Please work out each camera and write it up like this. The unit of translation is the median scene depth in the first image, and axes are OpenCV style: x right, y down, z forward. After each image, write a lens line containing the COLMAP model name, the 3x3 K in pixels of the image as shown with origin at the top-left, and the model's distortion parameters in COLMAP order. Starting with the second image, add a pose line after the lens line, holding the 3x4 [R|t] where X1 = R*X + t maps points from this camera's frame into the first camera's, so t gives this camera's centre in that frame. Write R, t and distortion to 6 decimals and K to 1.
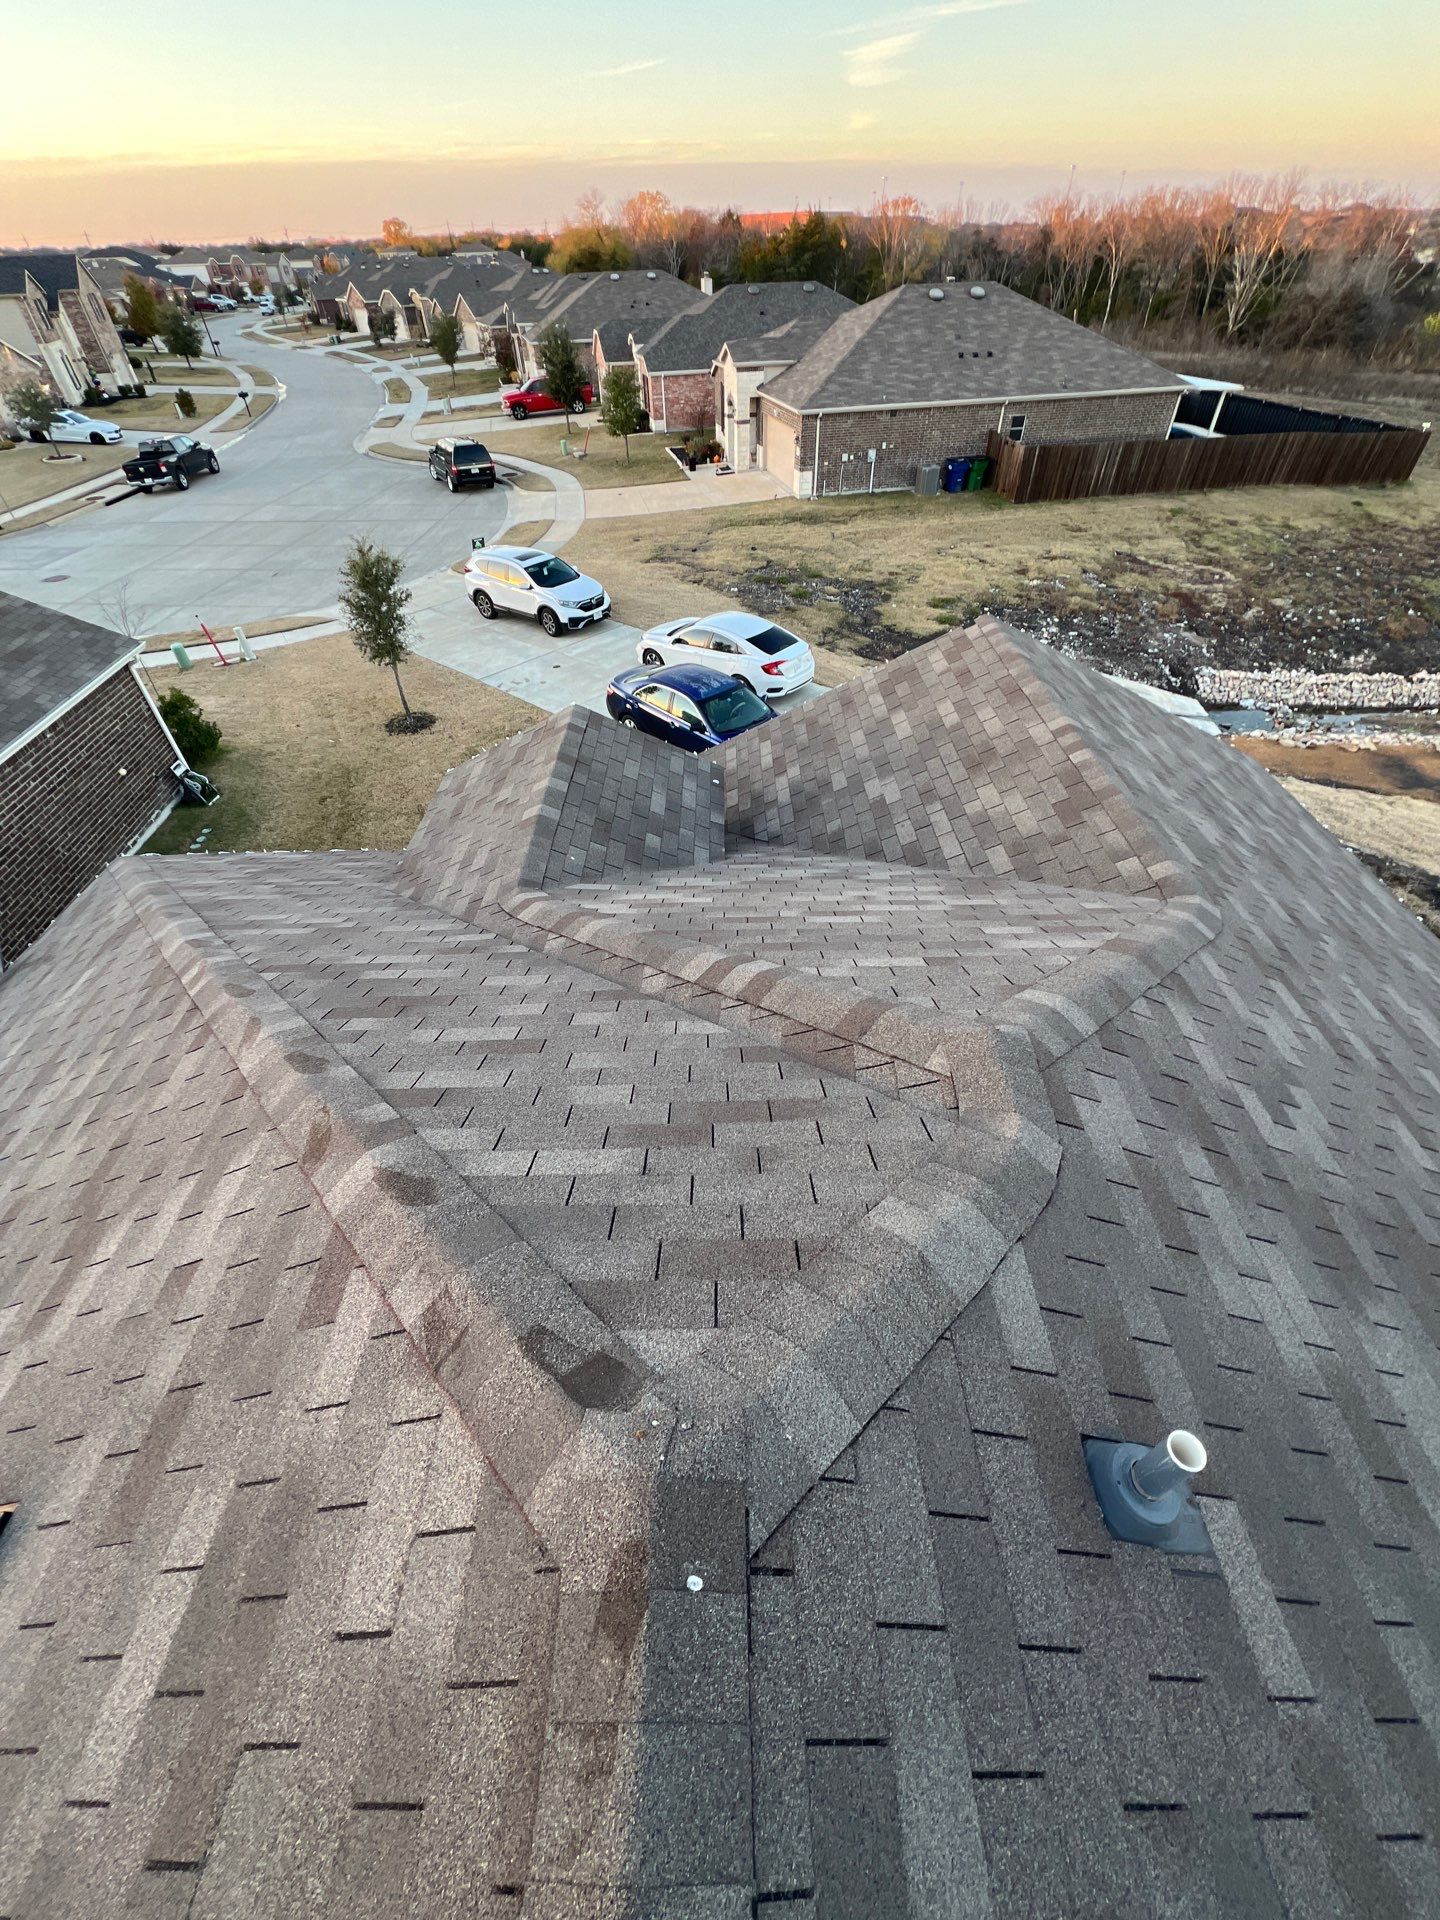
lens RADIAL K [[761.7, 0, 720.0], [0, 761.7, 960.0], [0, 0, 1]] dist [0.003872, -0.000257]
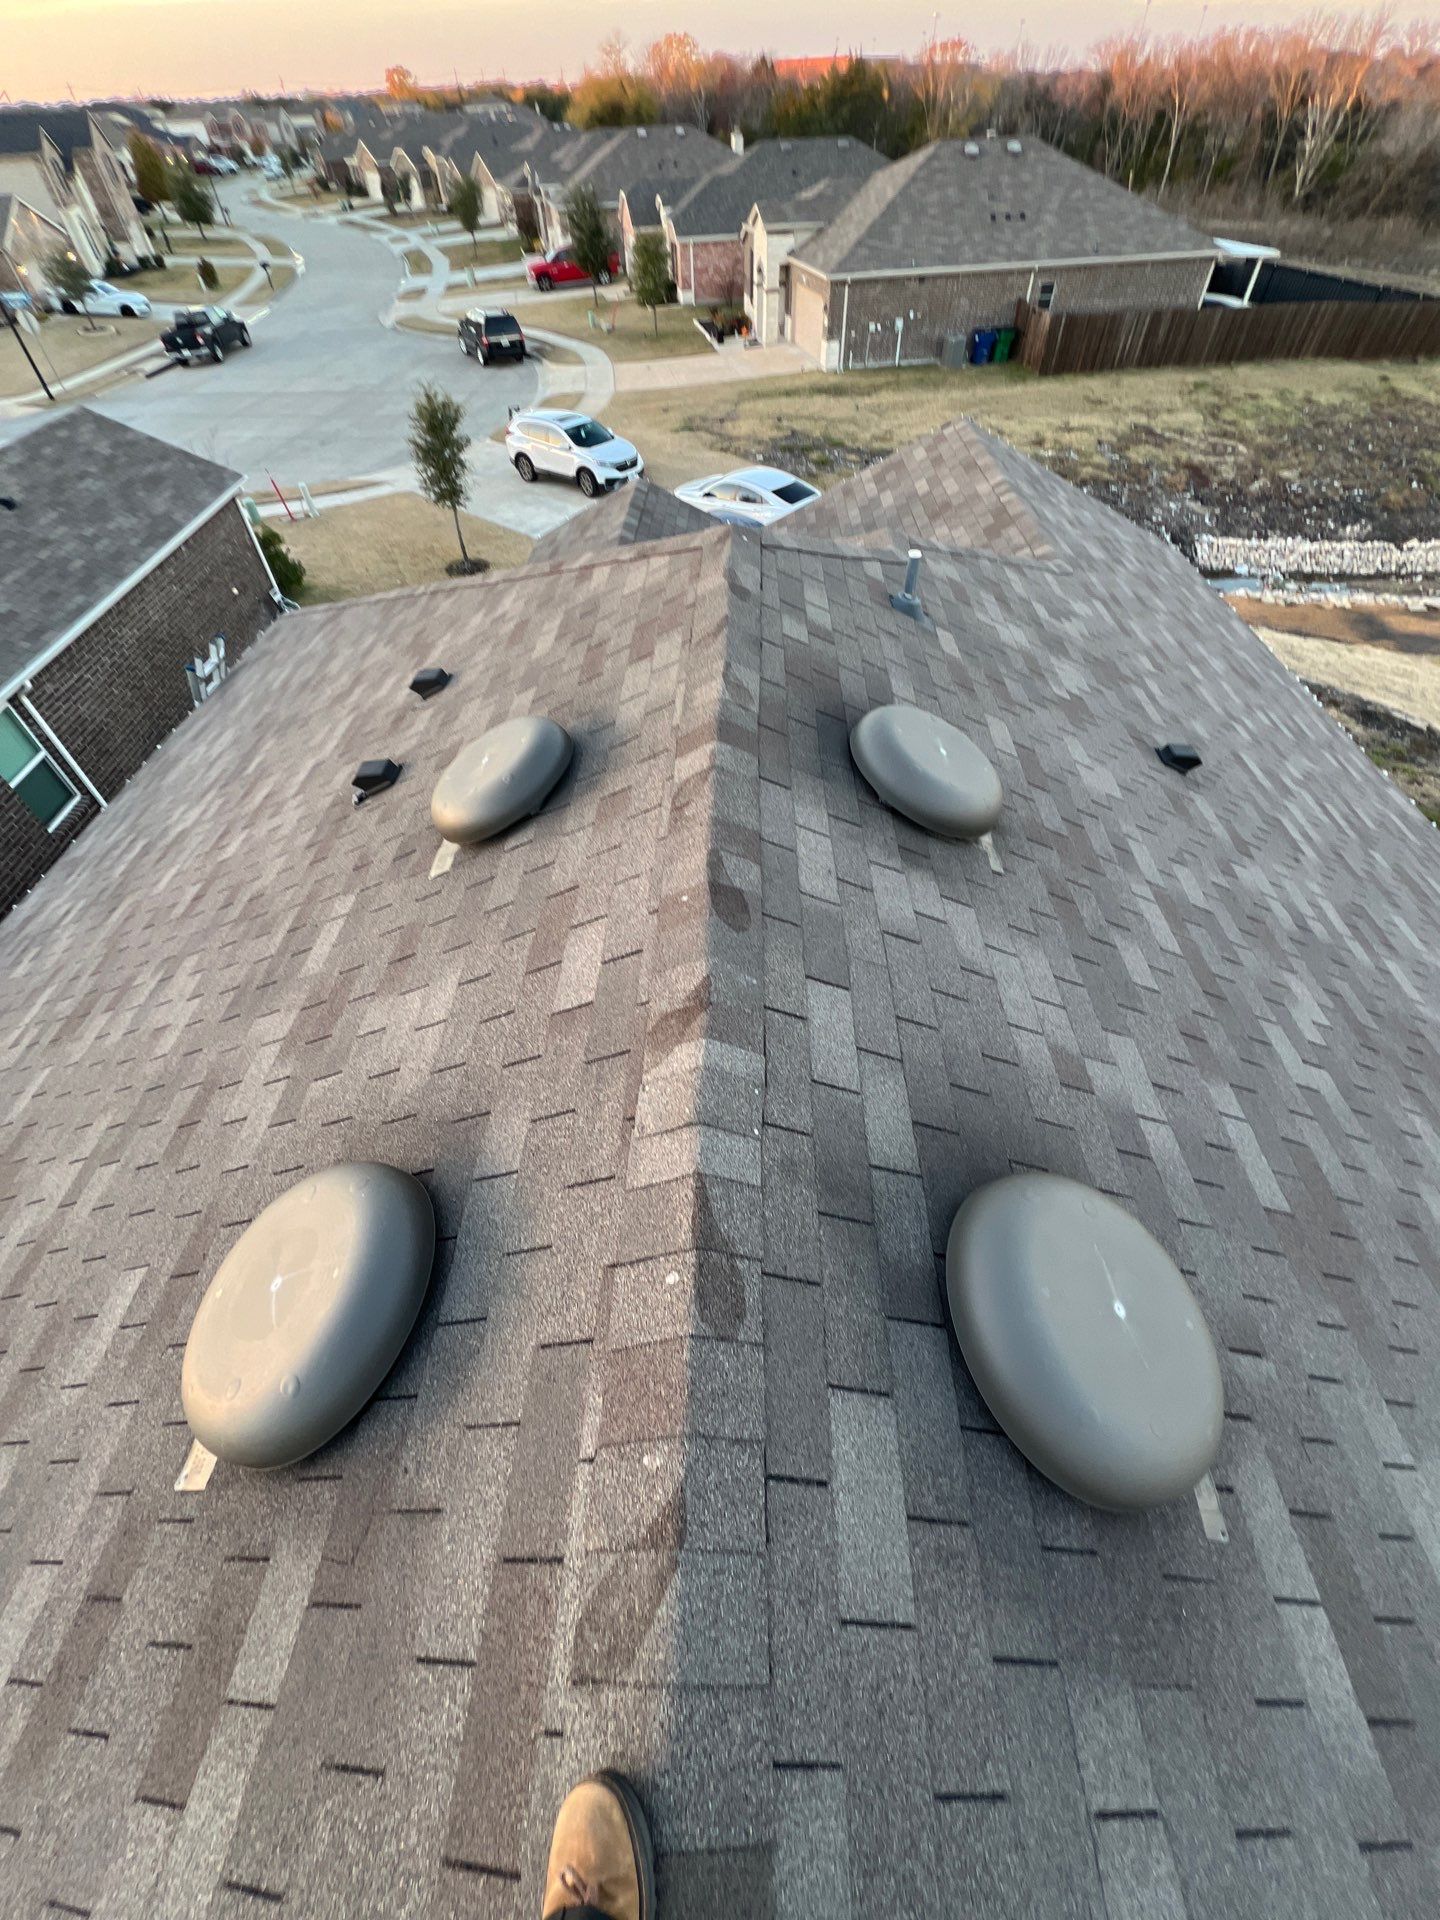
lens RADIAL K [[766.9, 0, 721.1], [0, 766.9, 964.8], [0, 0, 1]] dist [0.007403, -0.002077]
pose [[0.999656, 0.018377, -0.018718, -0.001778], [-0.016582, 0.995629, 0.091912, 0.105863], [0.020326, -0.091570, 0.995591, -0.111585]]
